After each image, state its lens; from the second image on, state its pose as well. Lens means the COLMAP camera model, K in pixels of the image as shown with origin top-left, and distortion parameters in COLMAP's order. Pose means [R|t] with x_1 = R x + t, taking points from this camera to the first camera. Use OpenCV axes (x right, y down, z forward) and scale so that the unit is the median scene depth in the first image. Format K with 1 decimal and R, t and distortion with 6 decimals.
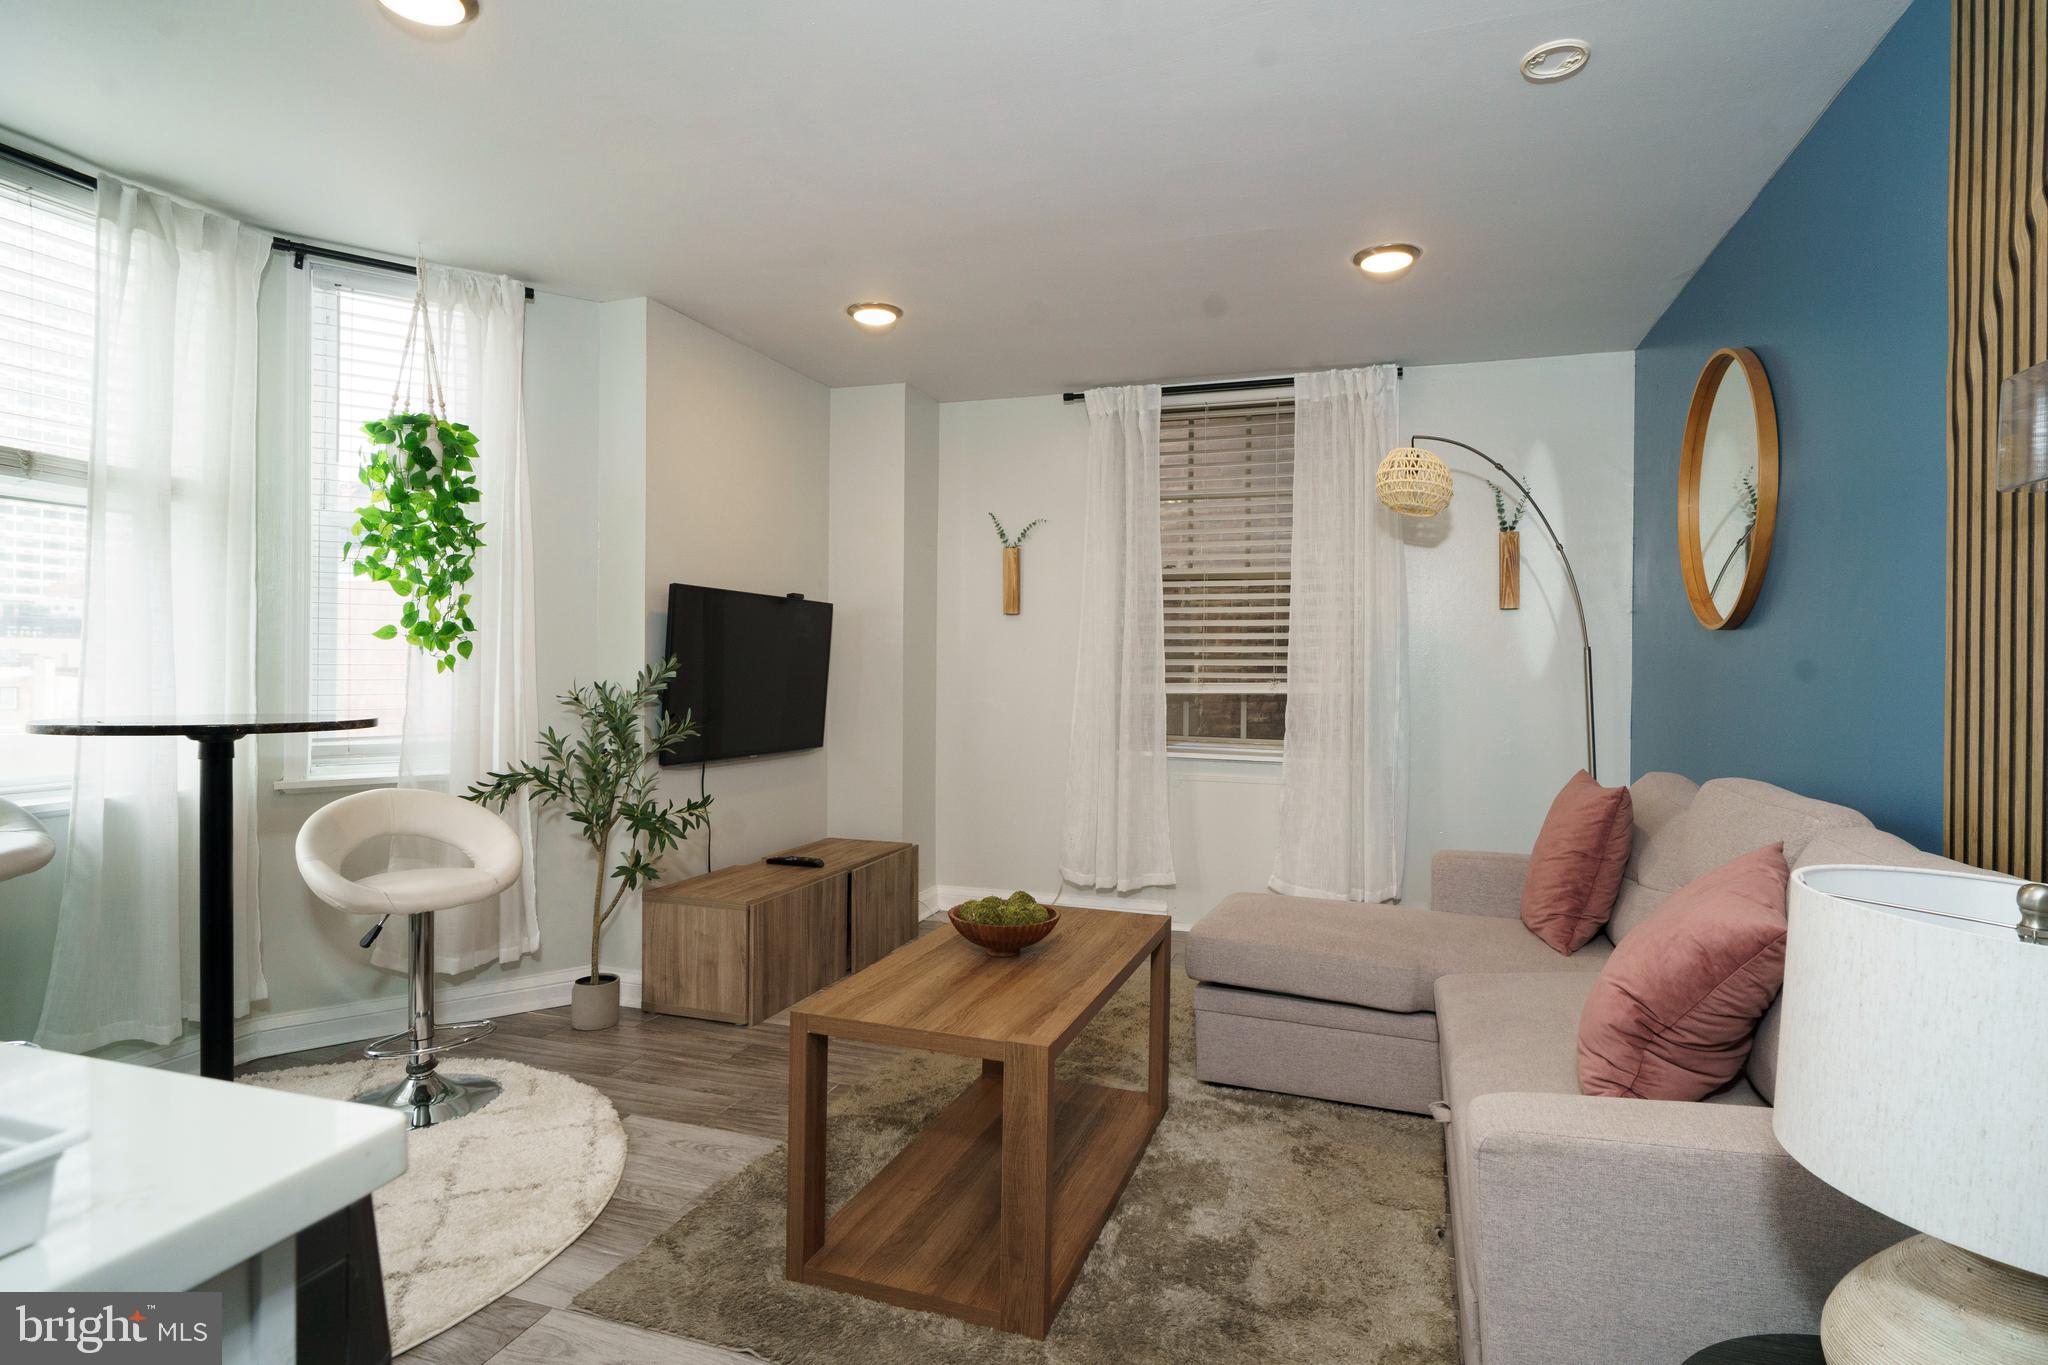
lens RADIAL K [[1115.4, 0, 1024.3], [0, 1115.4, 663.1], [0, 0, 1]] dist [0.075618, 0.000902]
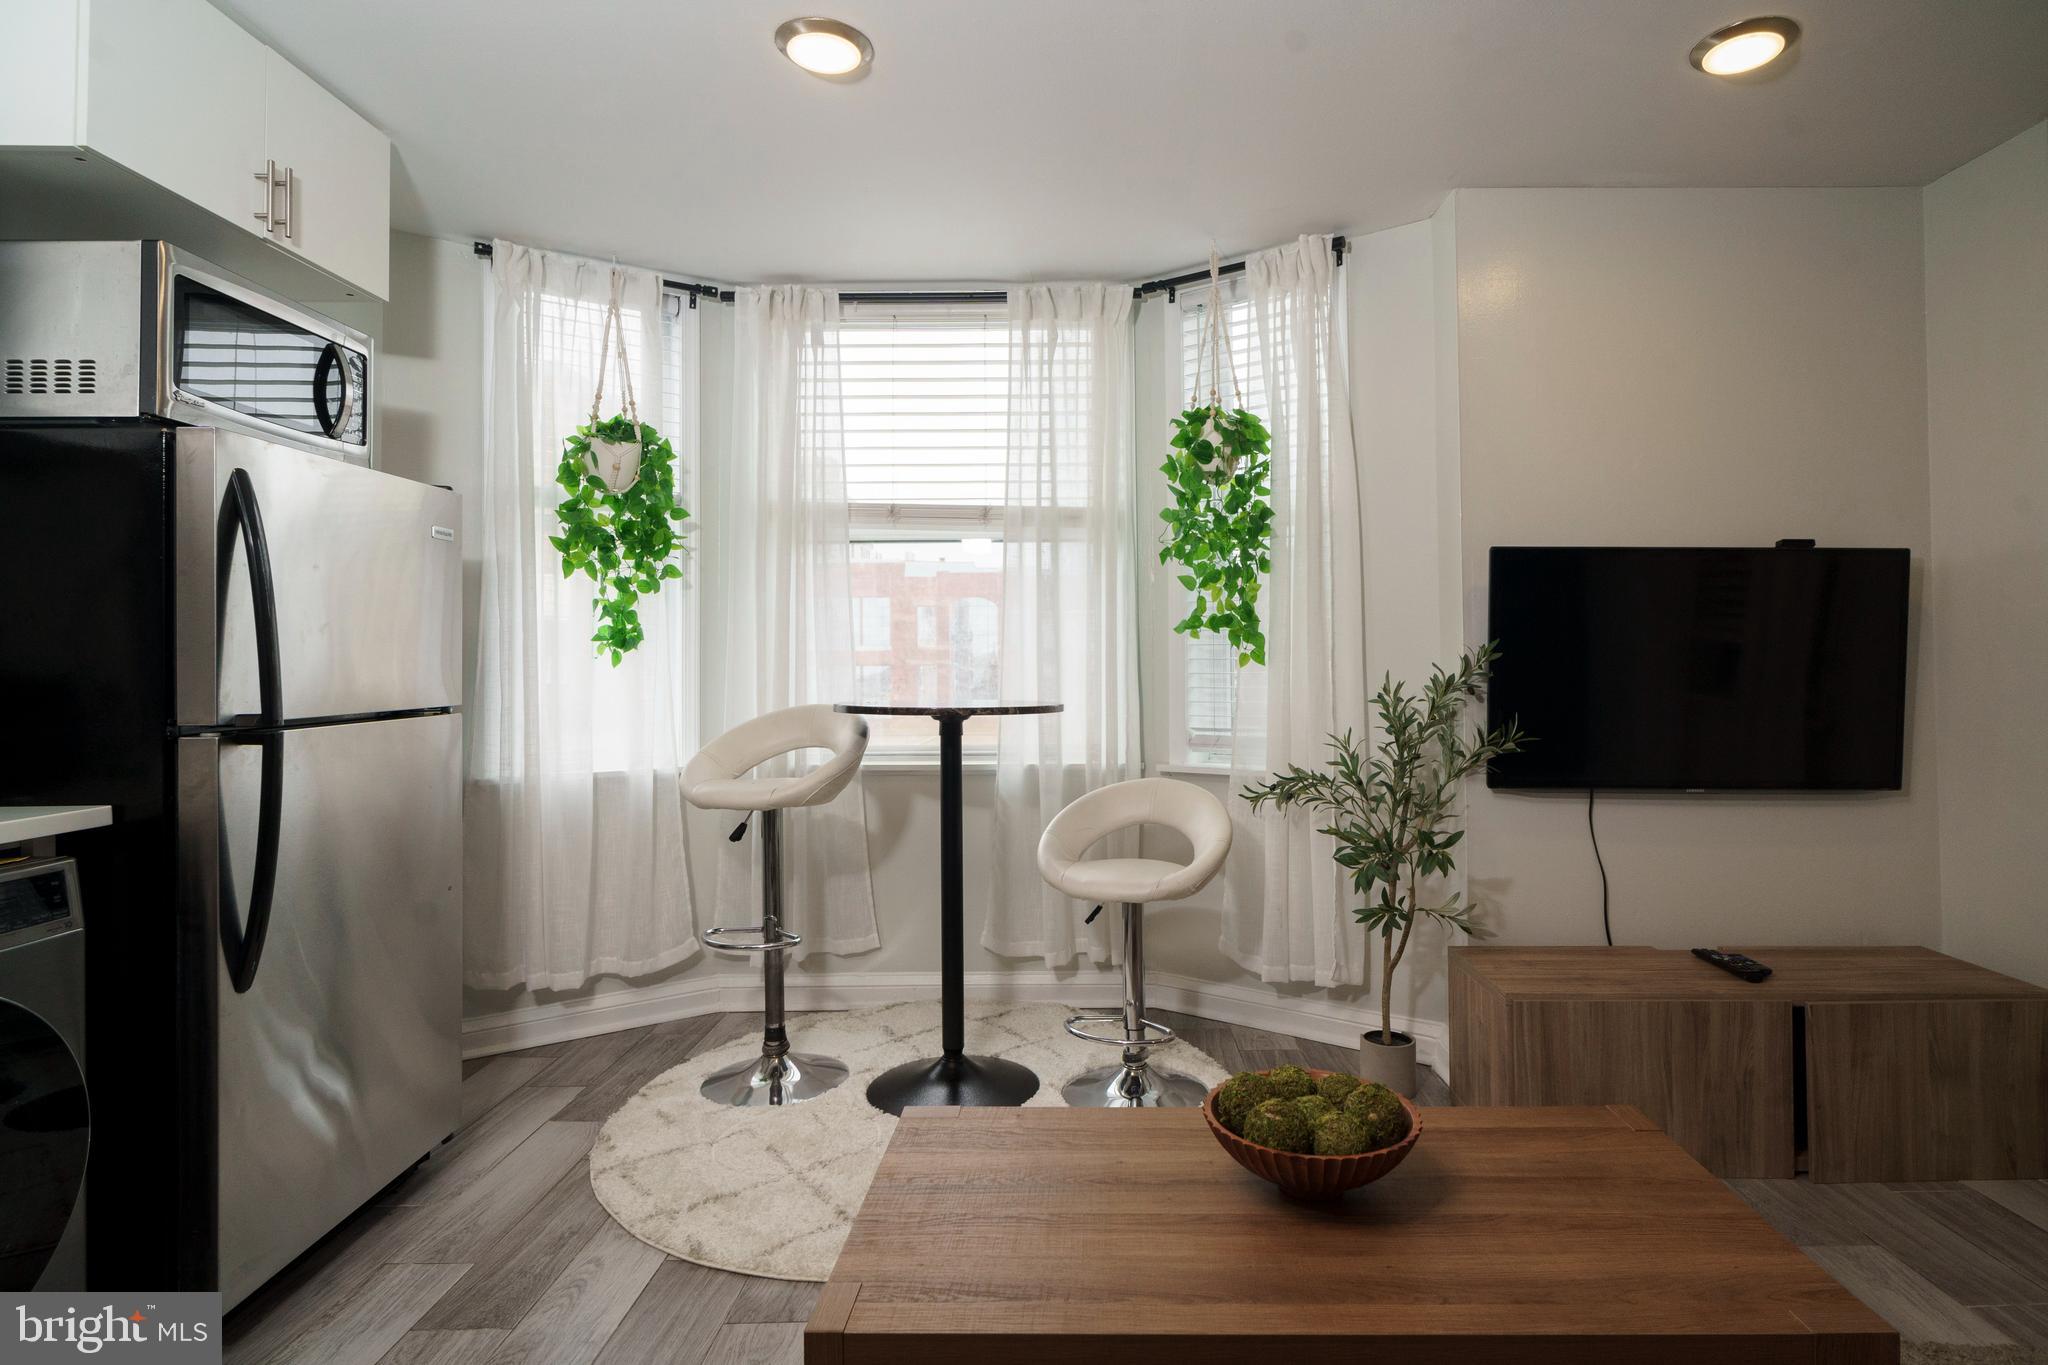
lens RADIAL K [[1095.5, 0, 1044.4], [0, 1095.5, 665.7], [0, 0, 1]] dist [0.019057, 0.001177]
pose [[0.334032, -0.007338, -0.942533, 0.317862], [0.007100, 0.999961, -0.005268, 0.011610], [0.942535, -0.004932, 0.334071, 0.525324]]
